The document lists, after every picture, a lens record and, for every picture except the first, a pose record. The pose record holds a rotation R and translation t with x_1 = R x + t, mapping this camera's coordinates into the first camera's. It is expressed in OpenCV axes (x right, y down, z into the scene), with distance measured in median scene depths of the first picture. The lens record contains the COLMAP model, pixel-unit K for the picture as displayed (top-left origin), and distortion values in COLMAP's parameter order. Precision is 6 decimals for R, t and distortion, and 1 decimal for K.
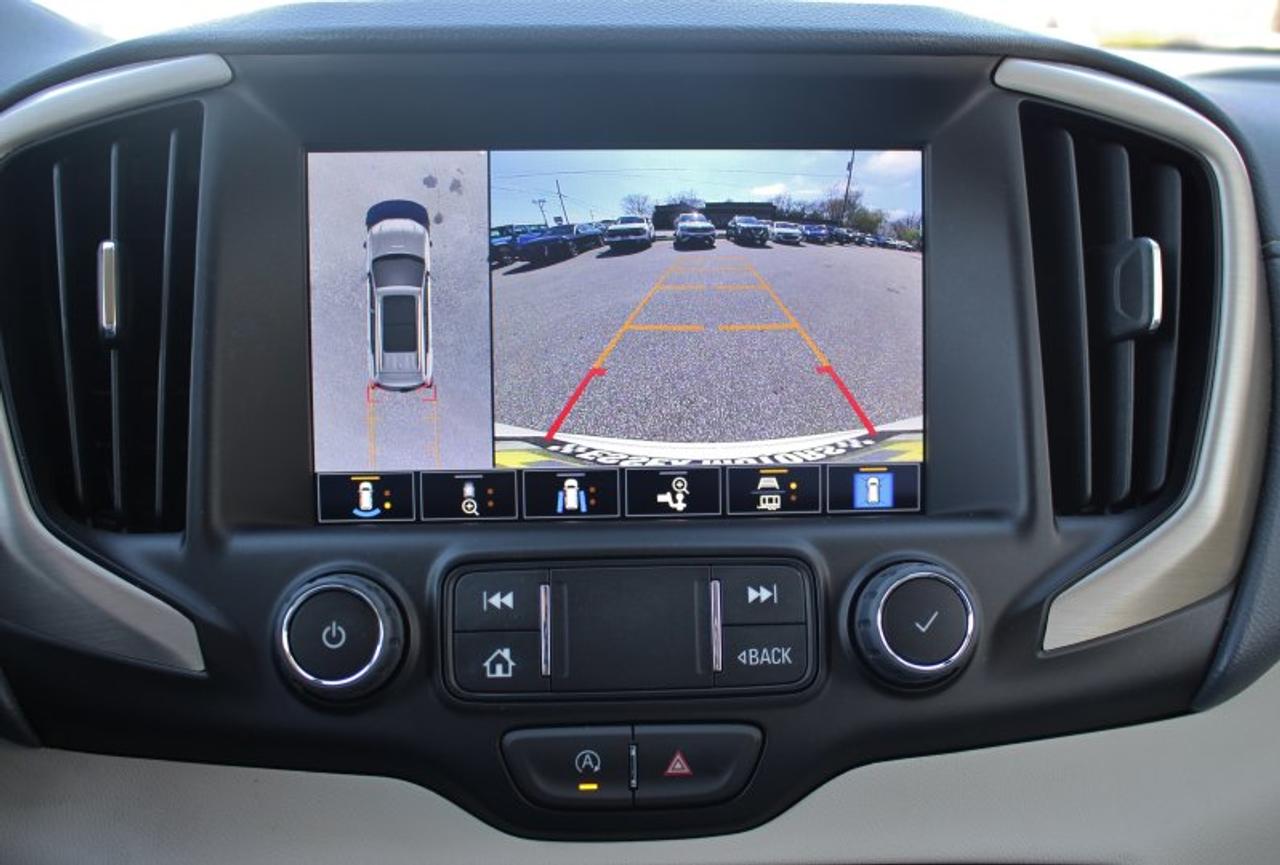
lens RADIAL K [[1361.2, 0, 679.0], [0, 1361.2, 447.7], [0, 0, 1]] dist [-0.097103, 0.000000]
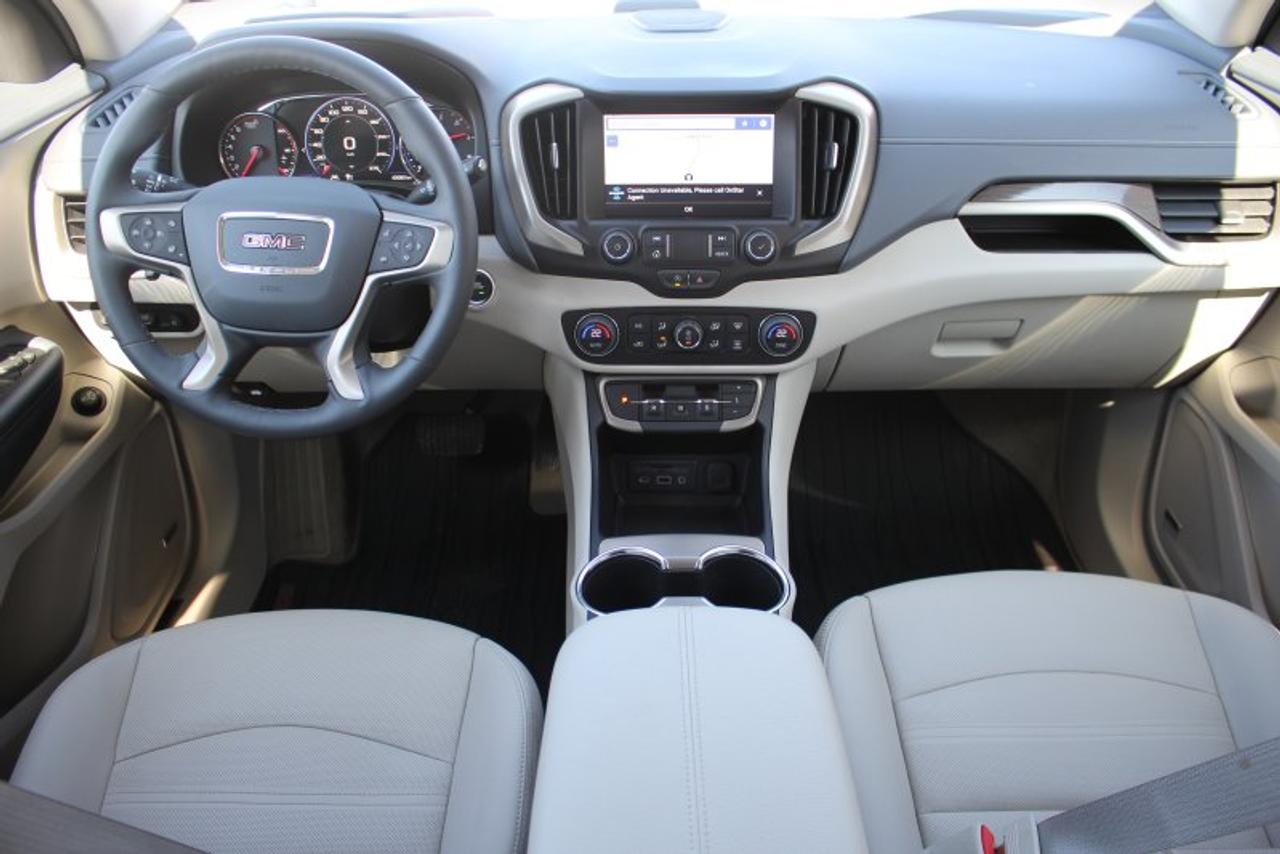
lens RADIAL K [[1093.8, 0, 652.0], [0, 1093.8, 427.7], [0, 0, 1]] dist [-0.150608, 0.123631]
pose [[0.994486, 0.041116, -0.096473, 0.188694], [-0.008642, 0.948939, 0.315341, -0.371526], [0.104513, -0.312769, 0.944062, -2.216822]]
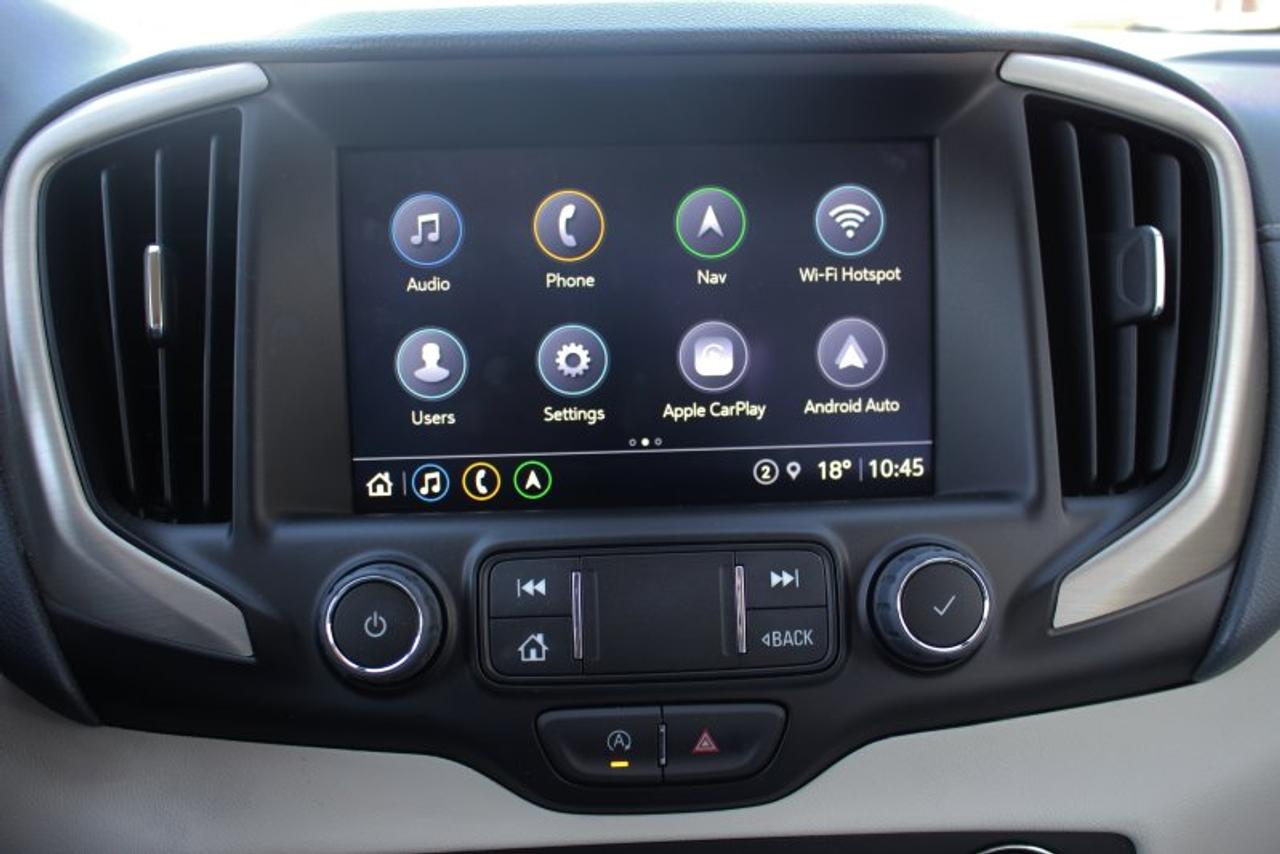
lens RADIAL K [[1225.7, 0, 638.3], [0, 1225.7, 415.5], [0, 0, 1]] dist [-0.099070, 0.000000]
pose [[0.999531, -0.010045, -0.028933, -0.022183], [0.010682, 0.999703, 0.021925, -0.038492], [0.028705, -0.022224, 0.999341, 0.065613]]
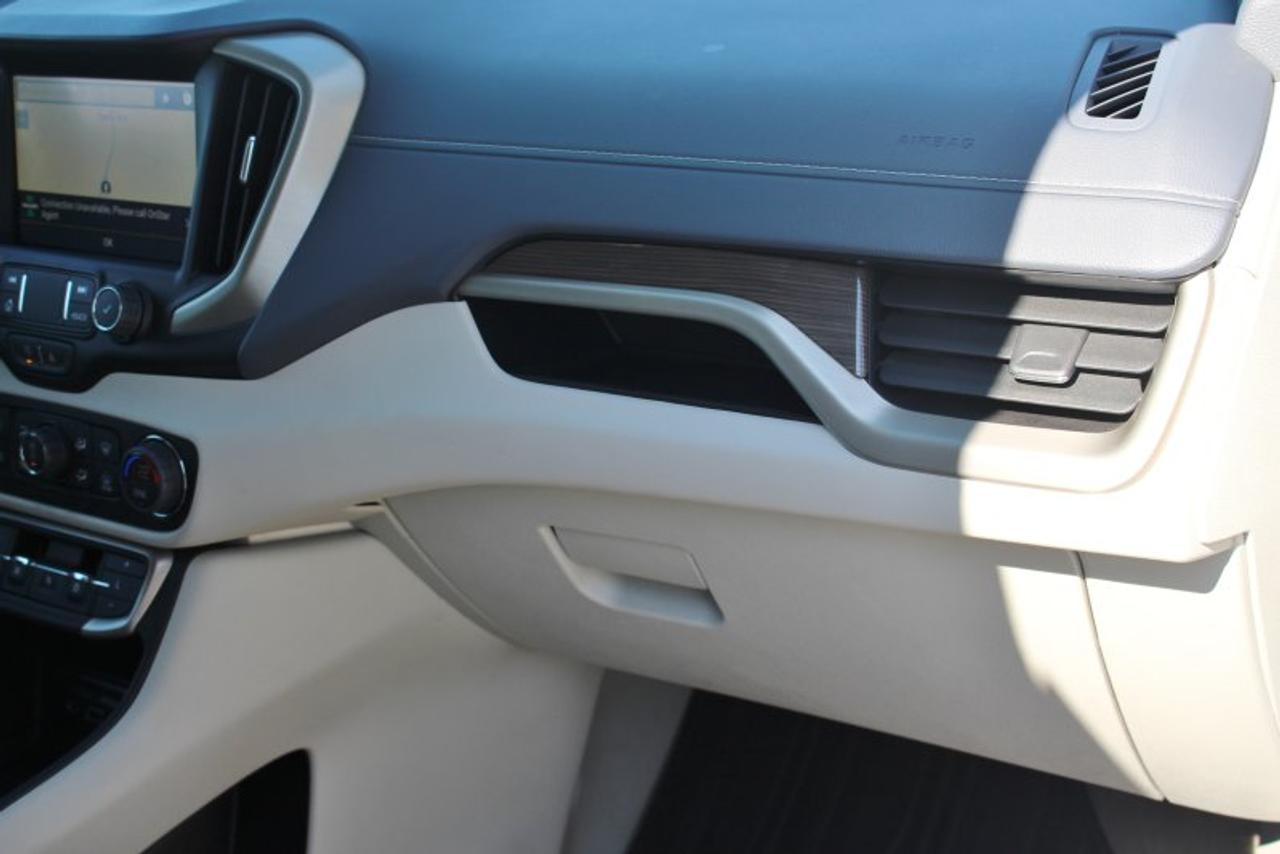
lens RADIAL K [[1912.8, 0, 642.6], [0, 1912.8, 427.5], [0, 0, 1]] dist [-0.060480, 0.000000]
pose [[0.761596, 0.158950, -0.628257, 2.833451], [-0.064873, 0.983284, 0.170131, -0.271348], [0.644797, -0.088814, 0.759176, -0.847603]]
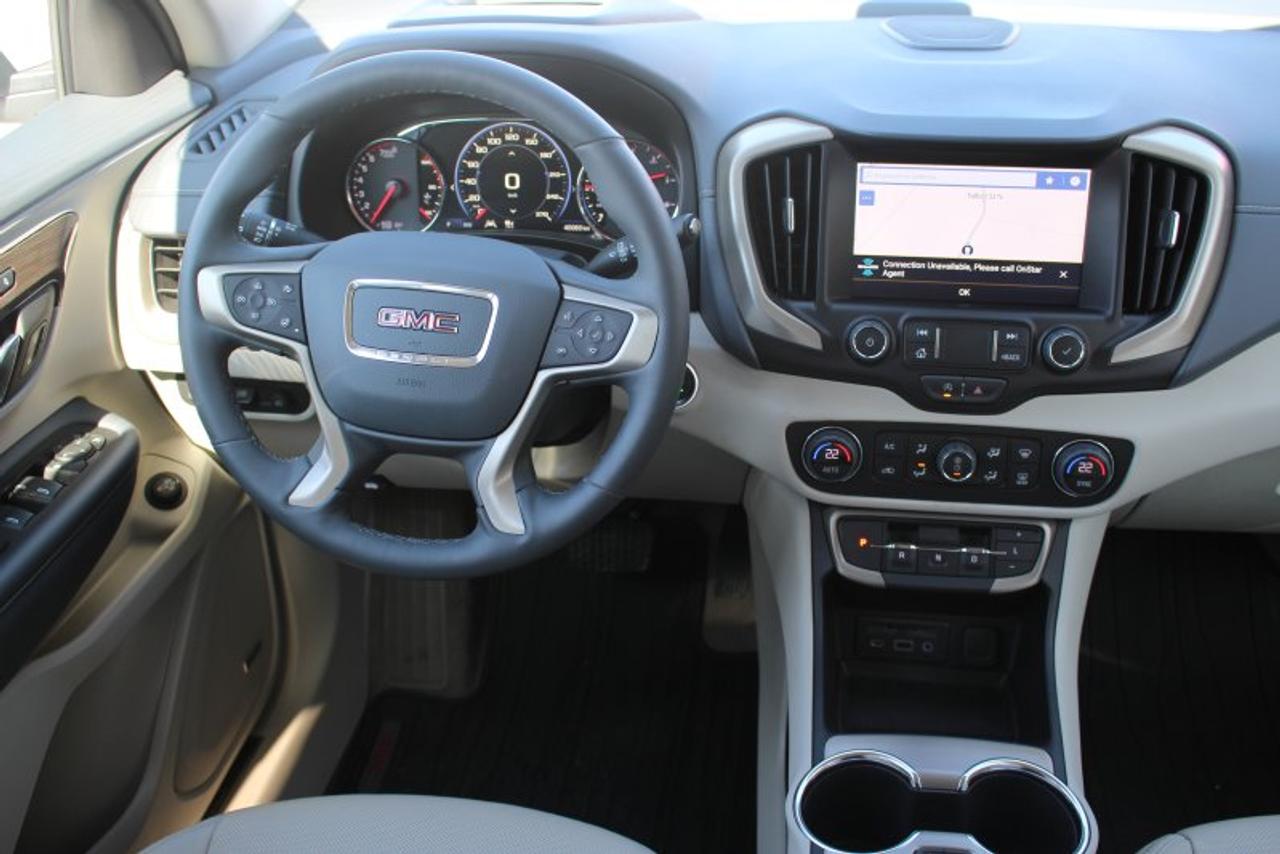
lens RADIAL K [[1304.5, 0, 634.9], [0, 1304.5, 424.6], [0, 0, 1]] dist [-0.102602, 0.000000]
pose [[0.969534, 0.086492, -0.229180, -0.072163], [-0.020150, 0.960578, 0.277278, -0.467353], [0.244127, -0.264213, 0.933056, -1.857912]]
